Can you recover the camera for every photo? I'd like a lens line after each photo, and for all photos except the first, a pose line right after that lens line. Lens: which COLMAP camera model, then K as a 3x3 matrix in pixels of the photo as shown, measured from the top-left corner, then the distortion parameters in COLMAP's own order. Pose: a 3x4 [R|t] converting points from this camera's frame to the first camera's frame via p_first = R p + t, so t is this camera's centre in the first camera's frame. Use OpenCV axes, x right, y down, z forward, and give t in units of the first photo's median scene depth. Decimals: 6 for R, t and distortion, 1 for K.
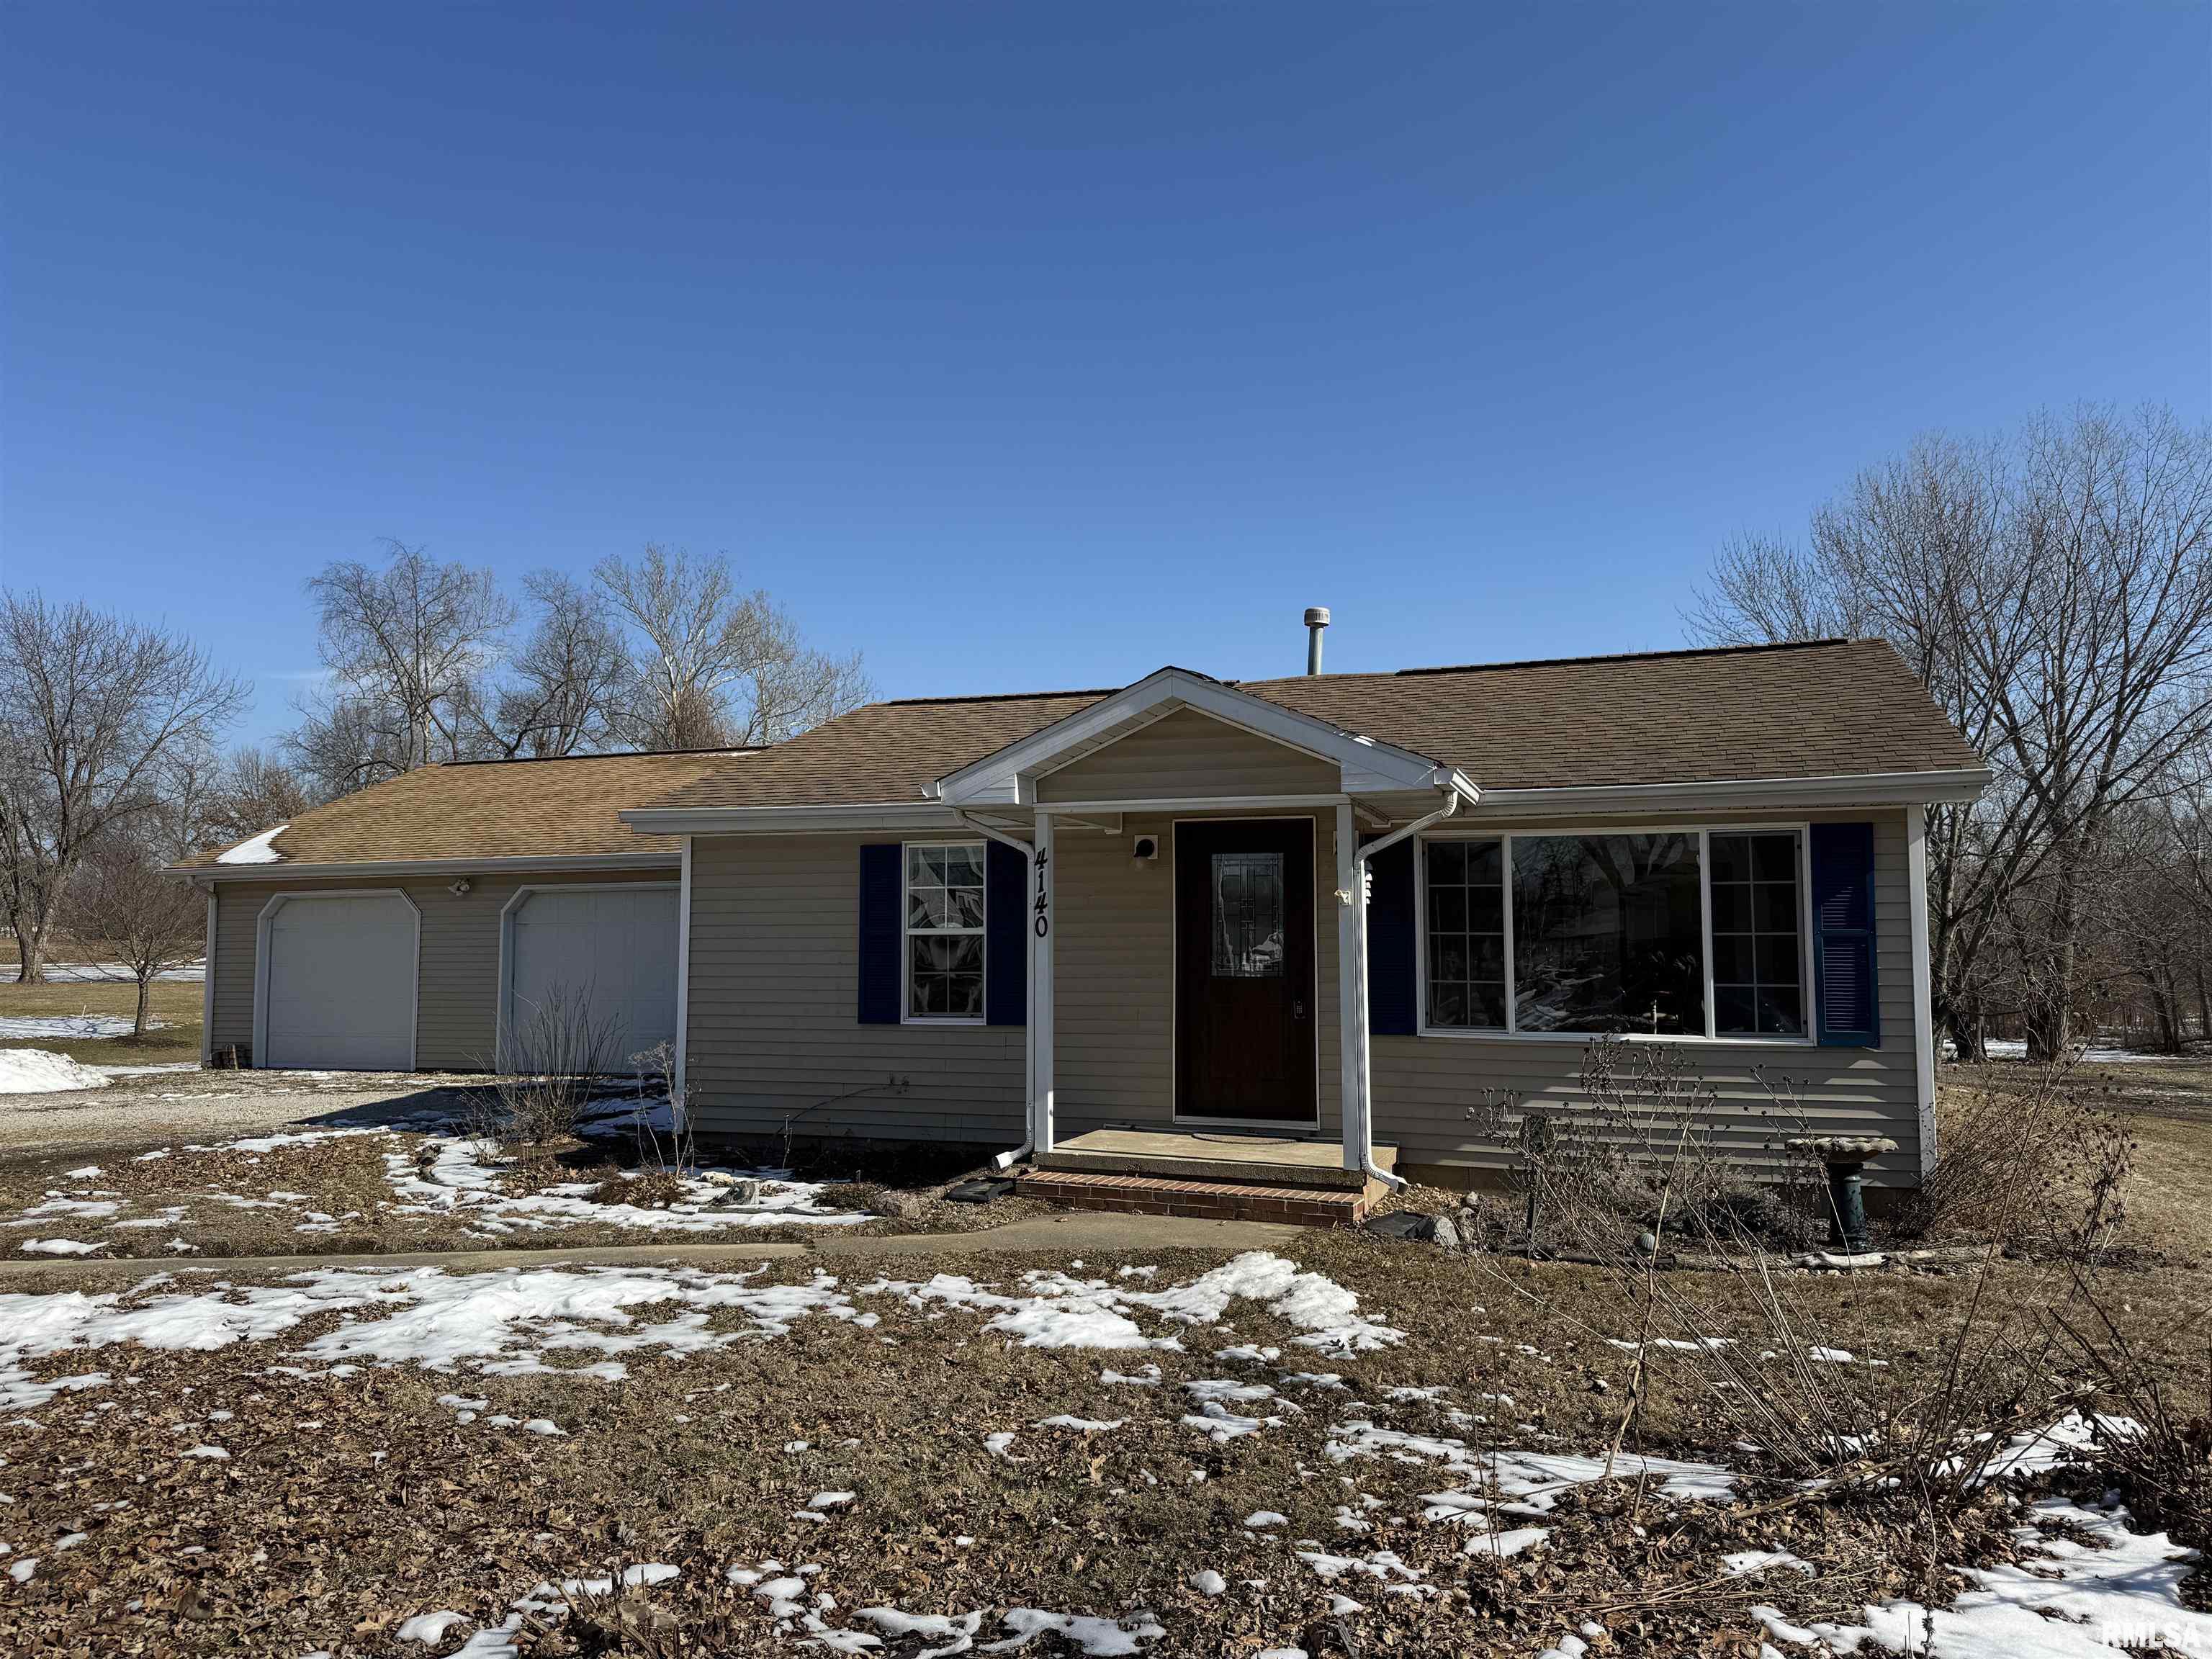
lens RADIAL K [[1557.8, 0, 1104.6], [0, 1557.8, 822.1], [0, 0, 1]] dist [0.068805, -0.084052]
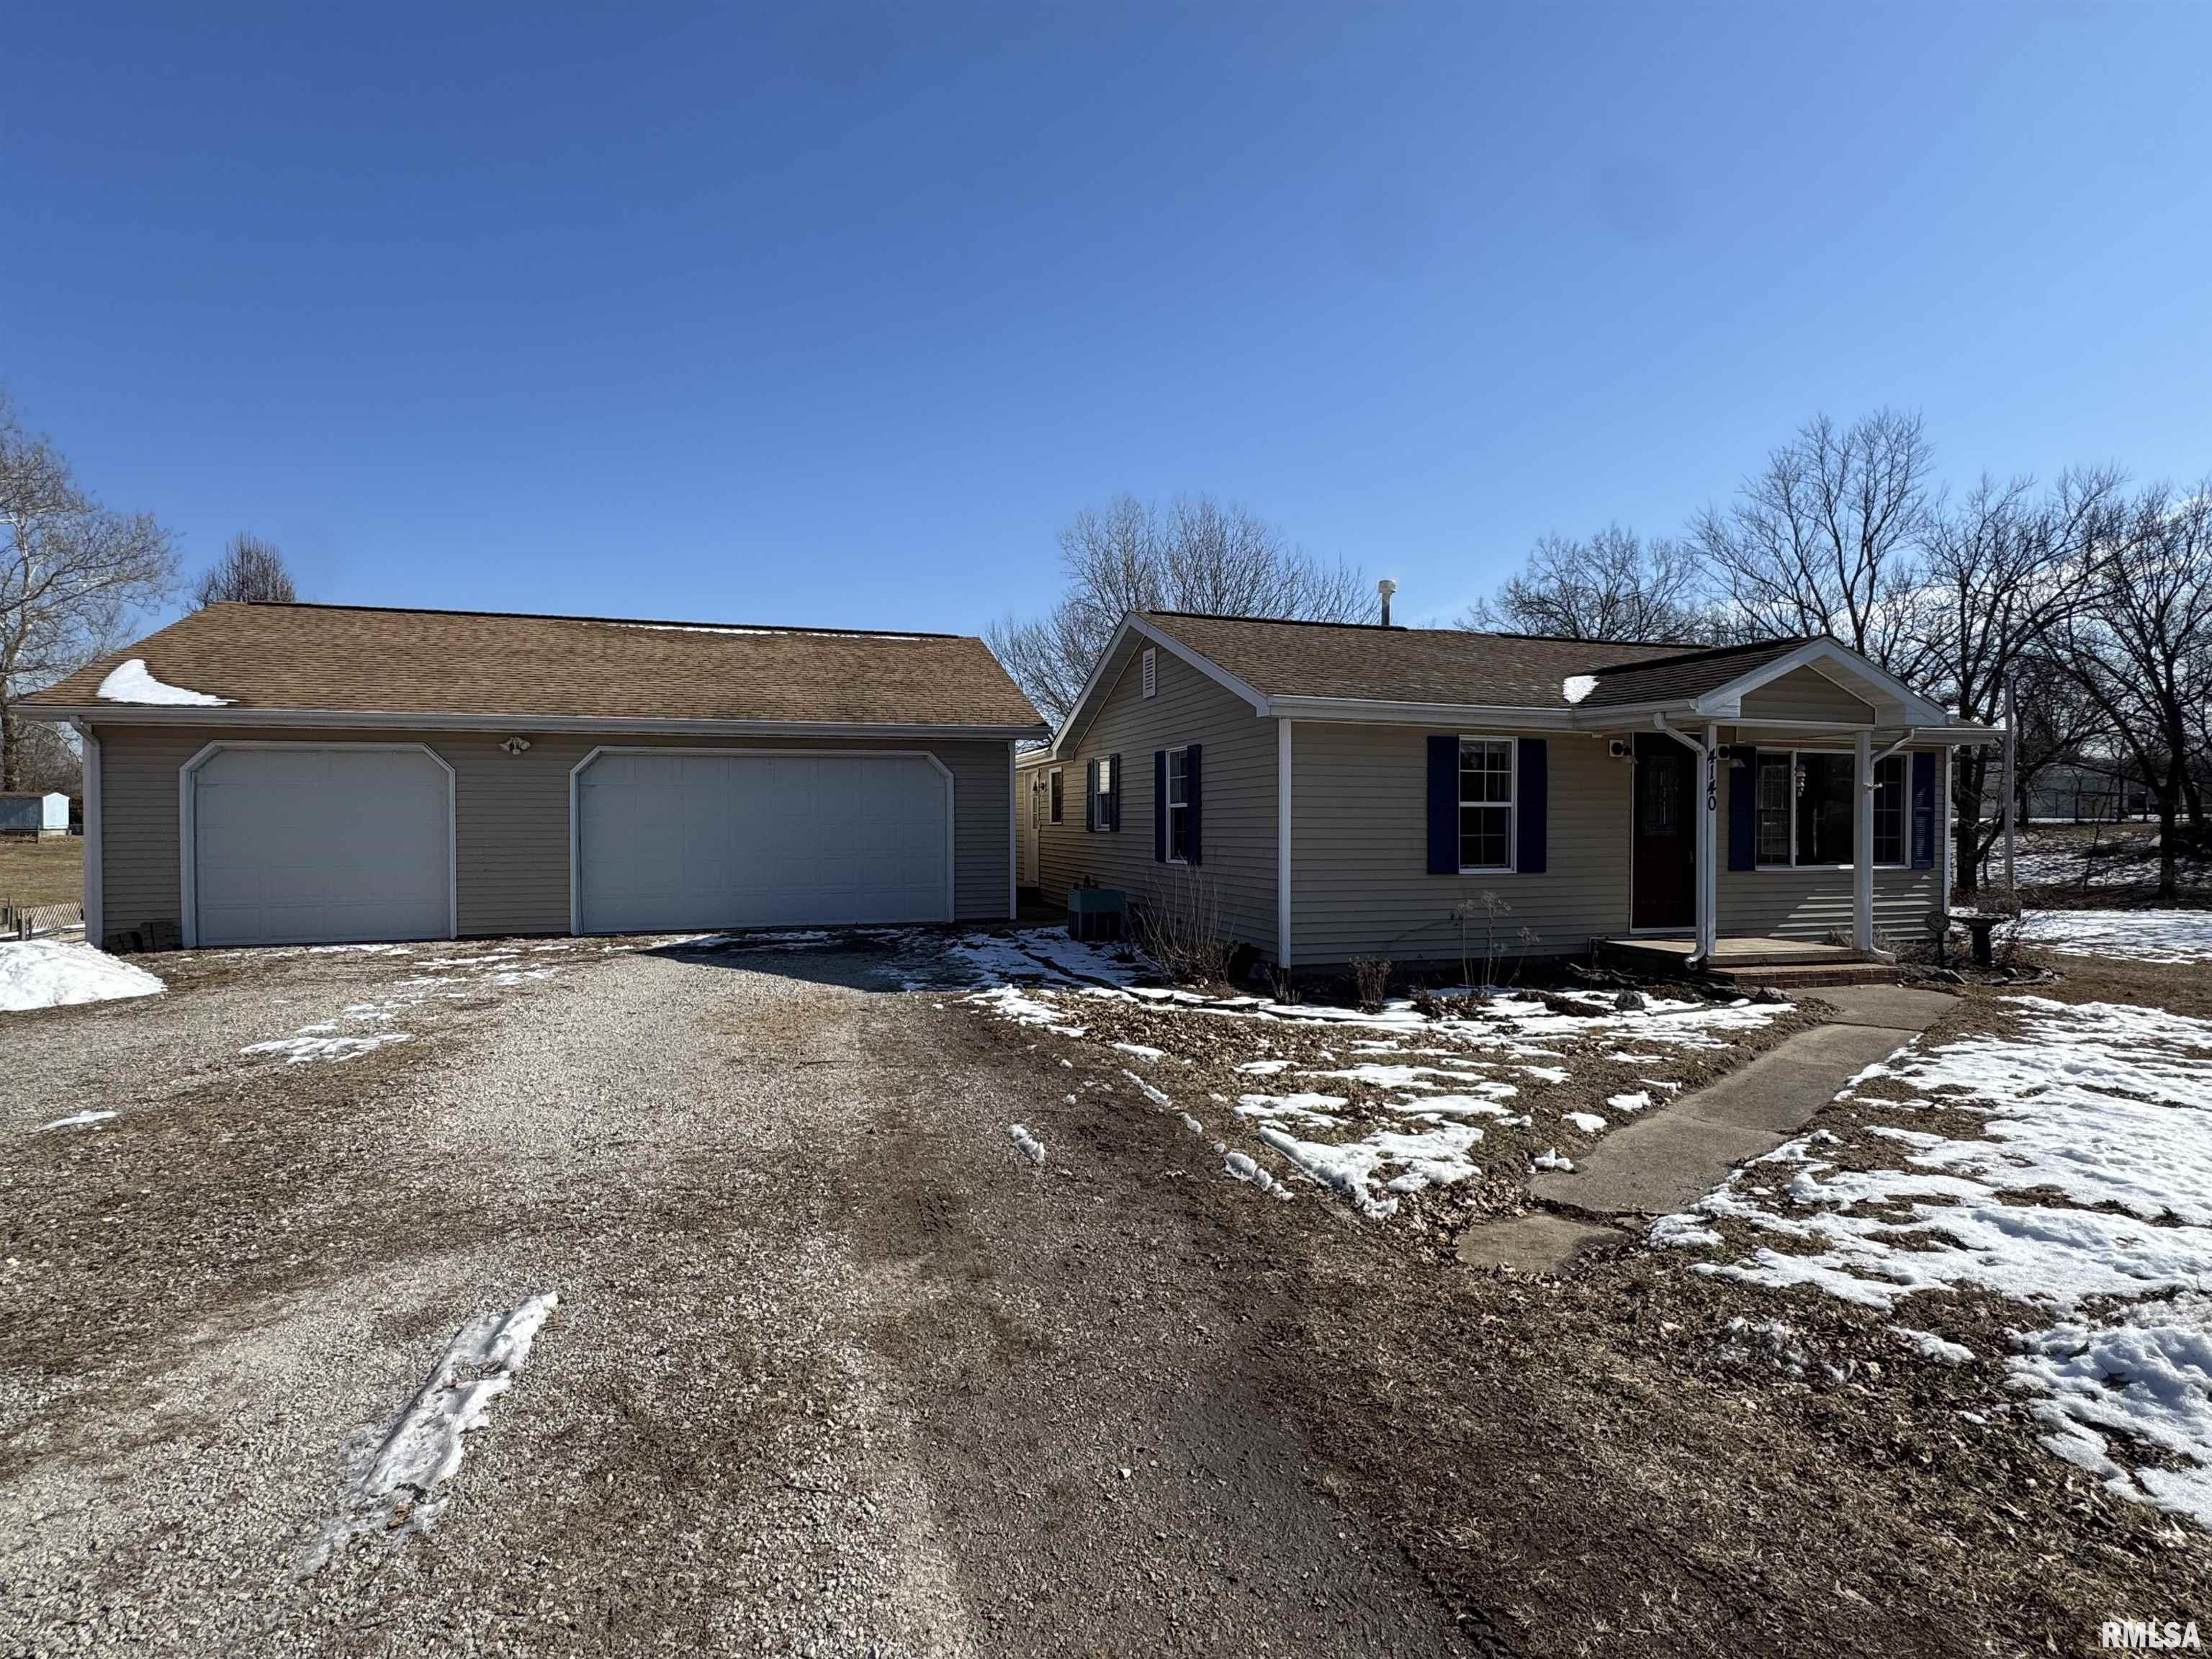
lens RADIAL K [[1096.9, 0, 1108.9], [0, 1096.9, 829.7], [0, 0, 1]] dist [-0.001929, -0.000033]
pose [[0.793504, -0.005592, 0.608539, -0.938597], [-0.054590, 0.995272, 0.080329, 0.034315], [-0.606111, -0.096962, 0.789447, 0.453570]]
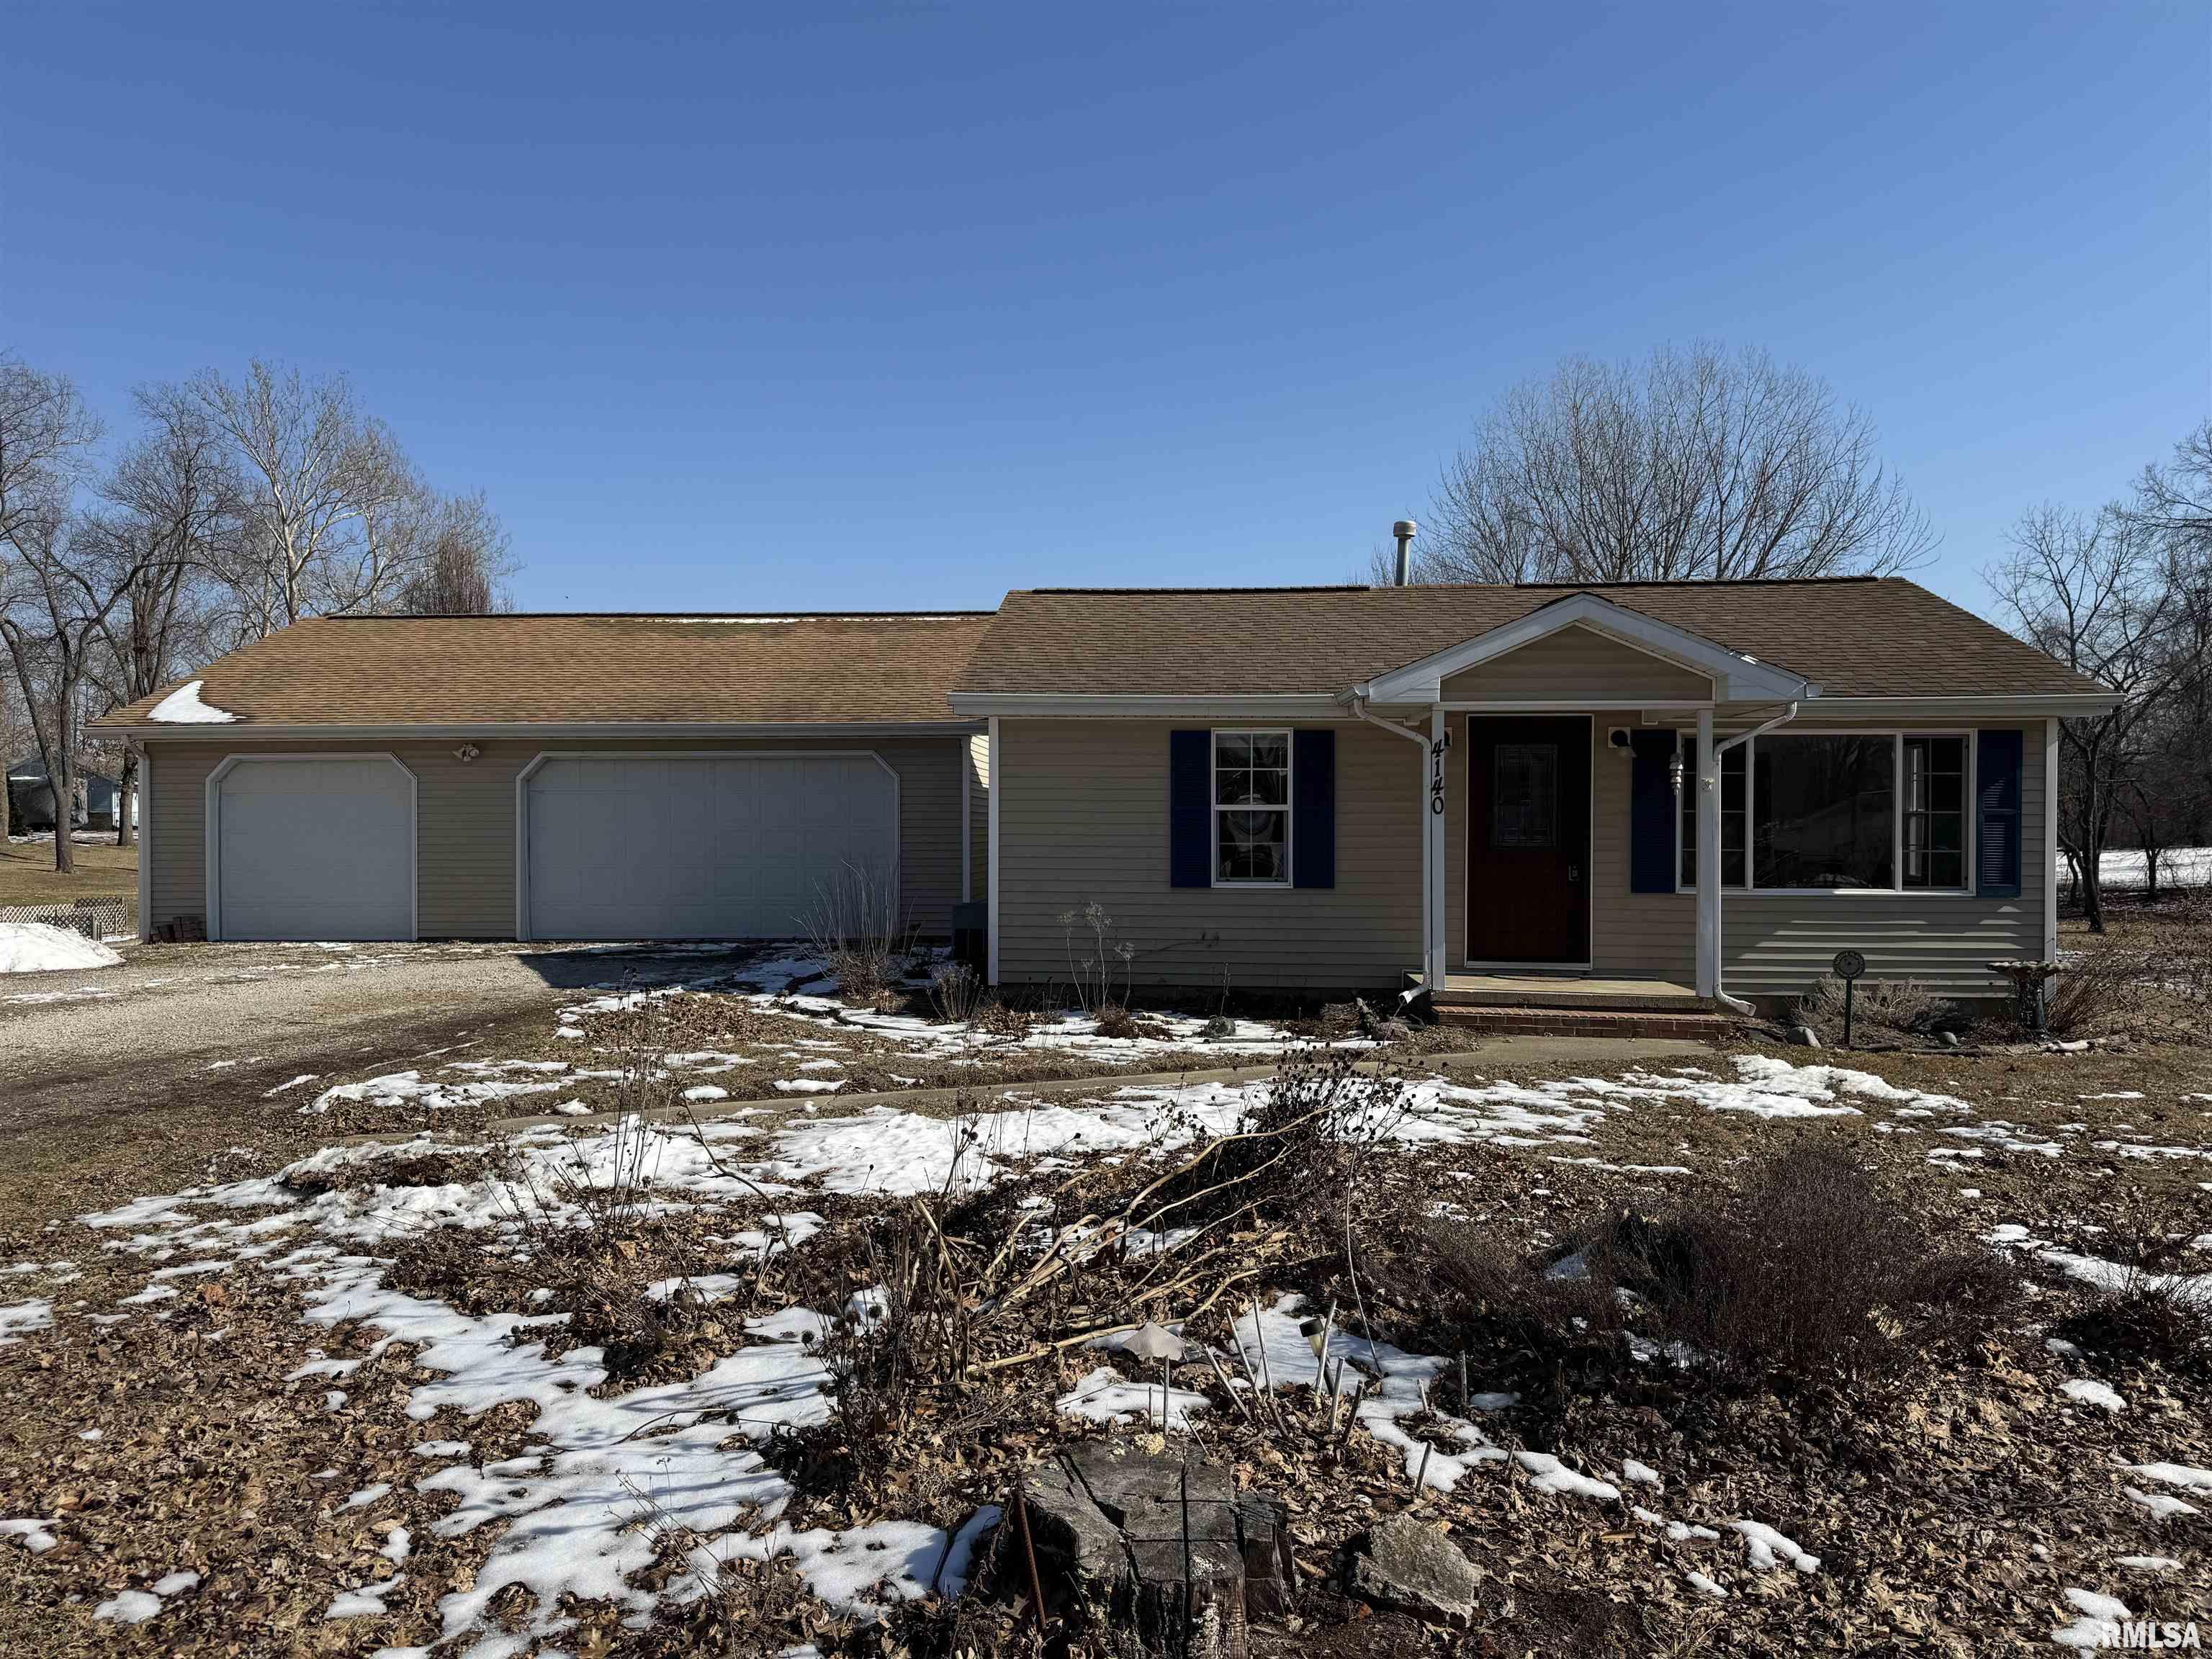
lens RADIAL K [[1557.8, 0, 1104.6], [0, 1557.8, 822.1], [0, 0, 1]] dist [0.068805, -0.084052]
pose [[0.963240, 0.001378, 0.268638, -0.517837], [-0.024735, 0.996194, 0.083579, -0.012022], [-0.267501, -0.087152, 0.959608, -0.070945]]
